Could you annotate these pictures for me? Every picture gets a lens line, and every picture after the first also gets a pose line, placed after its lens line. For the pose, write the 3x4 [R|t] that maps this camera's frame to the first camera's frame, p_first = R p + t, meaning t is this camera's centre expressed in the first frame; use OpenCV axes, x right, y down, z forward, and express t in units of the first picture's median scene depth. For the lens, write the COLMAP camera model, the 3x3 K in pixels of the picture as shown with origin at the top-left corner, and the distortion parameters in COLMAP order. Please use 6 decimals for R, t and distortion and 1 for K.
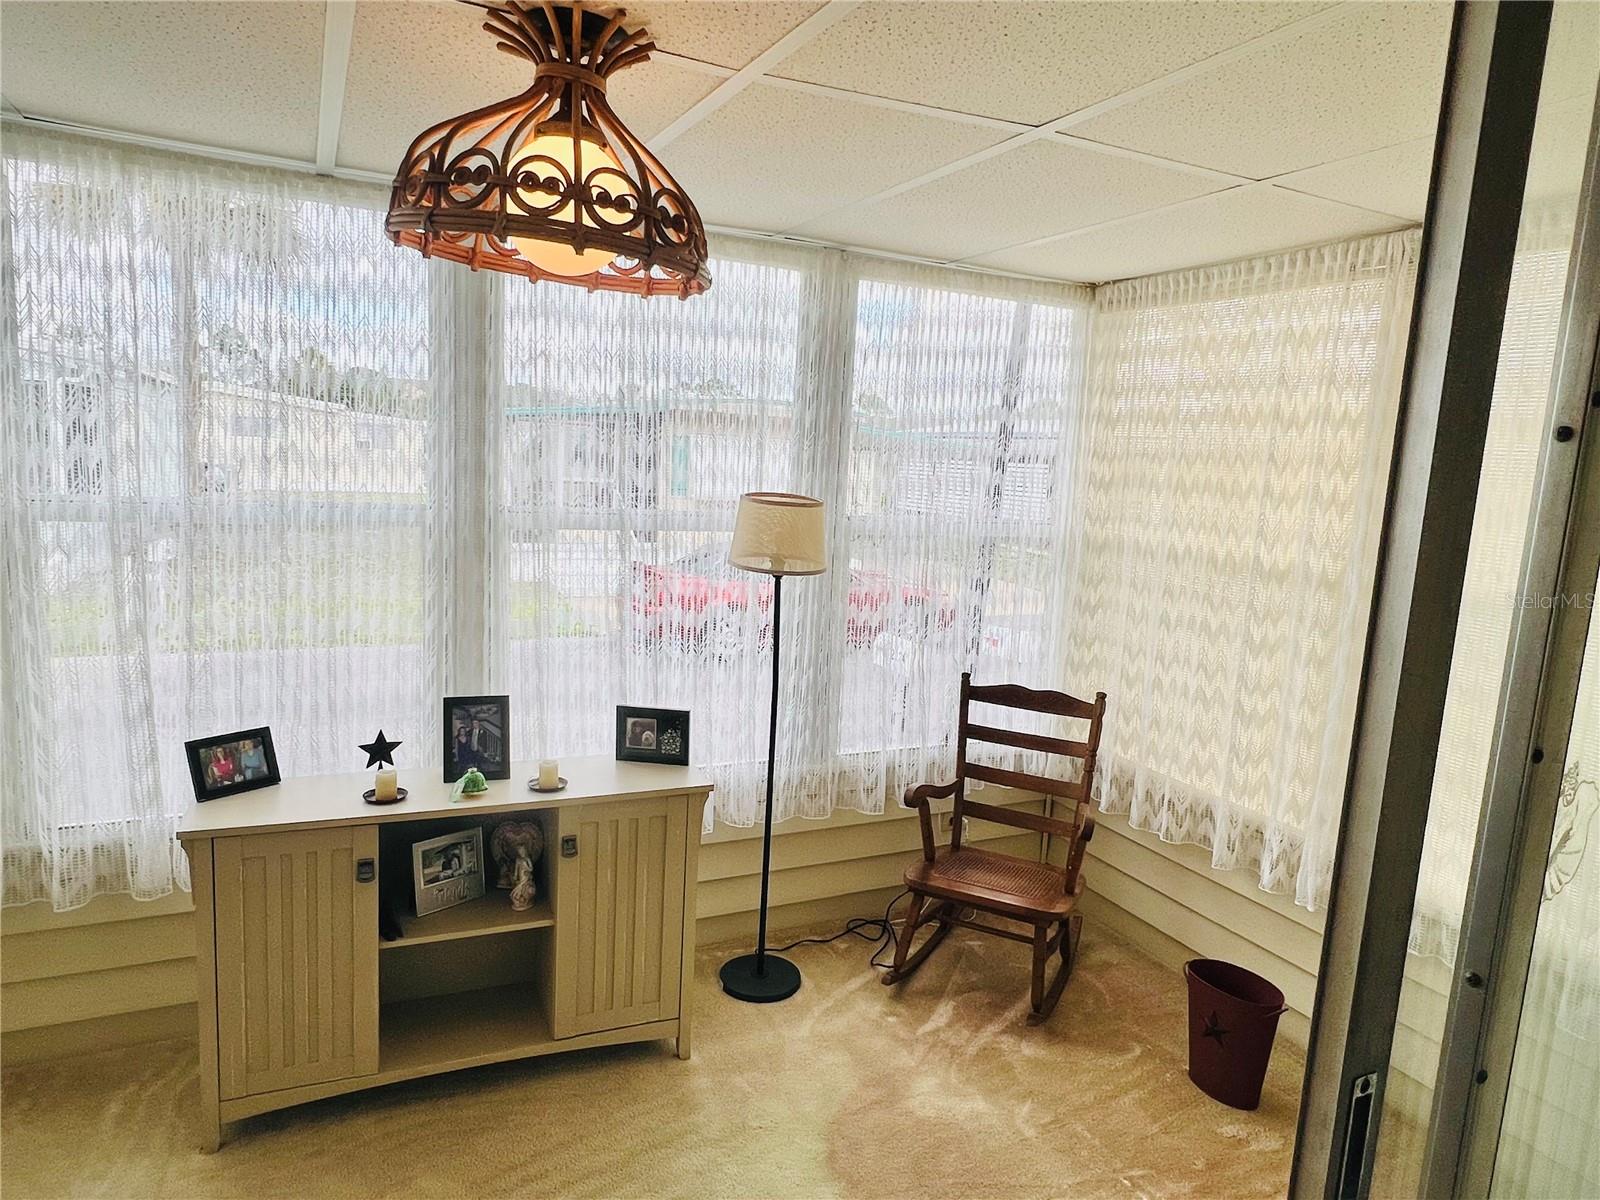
lens RADIAL K [[984.1, 0, 797.2], [0, 984.1, 598.8], [0, 0, 1]] dist [0.002084, -0.000933]
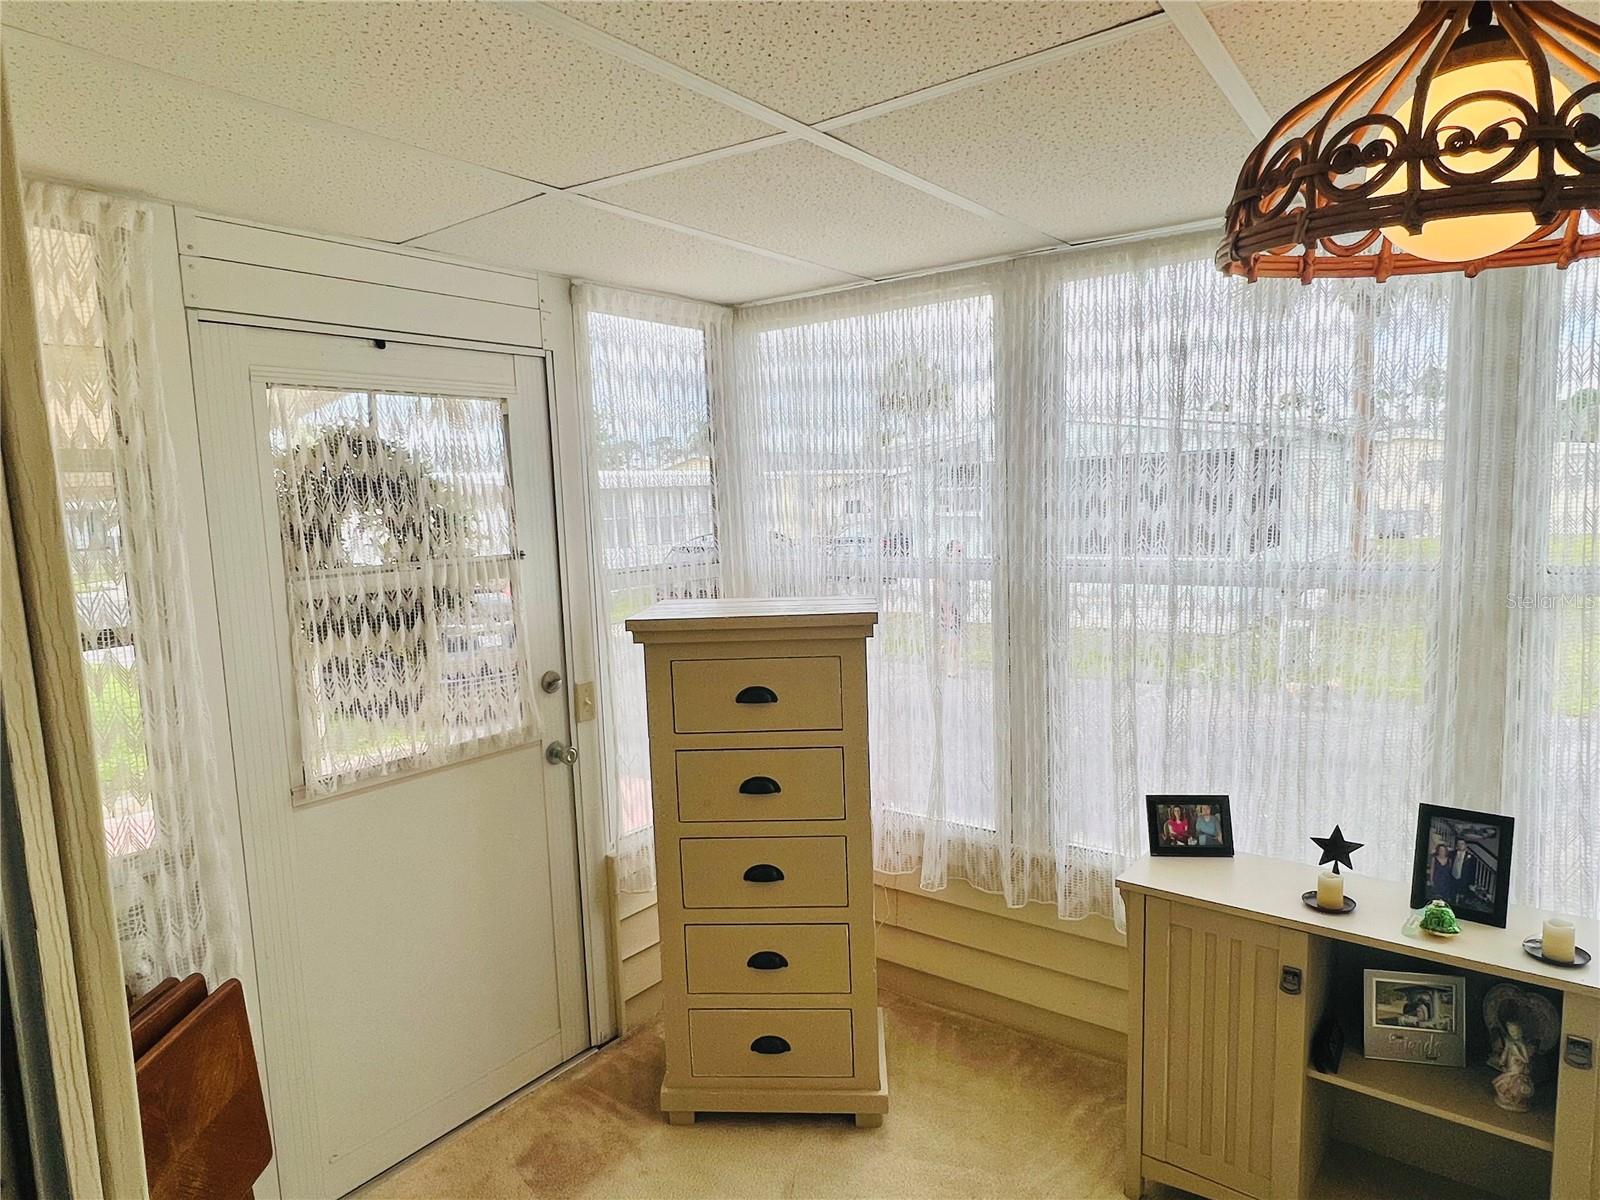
lens RADIAL K [[984.1, 0, 813.0], [0, 984.1, 609.8], [0, 0, 1]] dist [0.002084, -0.000933]
pose [[0.472511, 0.035121, -0.880625, 0.120382], [-0.066160, 0.997800, 0.004295, -0.030783], [0.878838, 0.056233, 0.473795, 0.171154]]
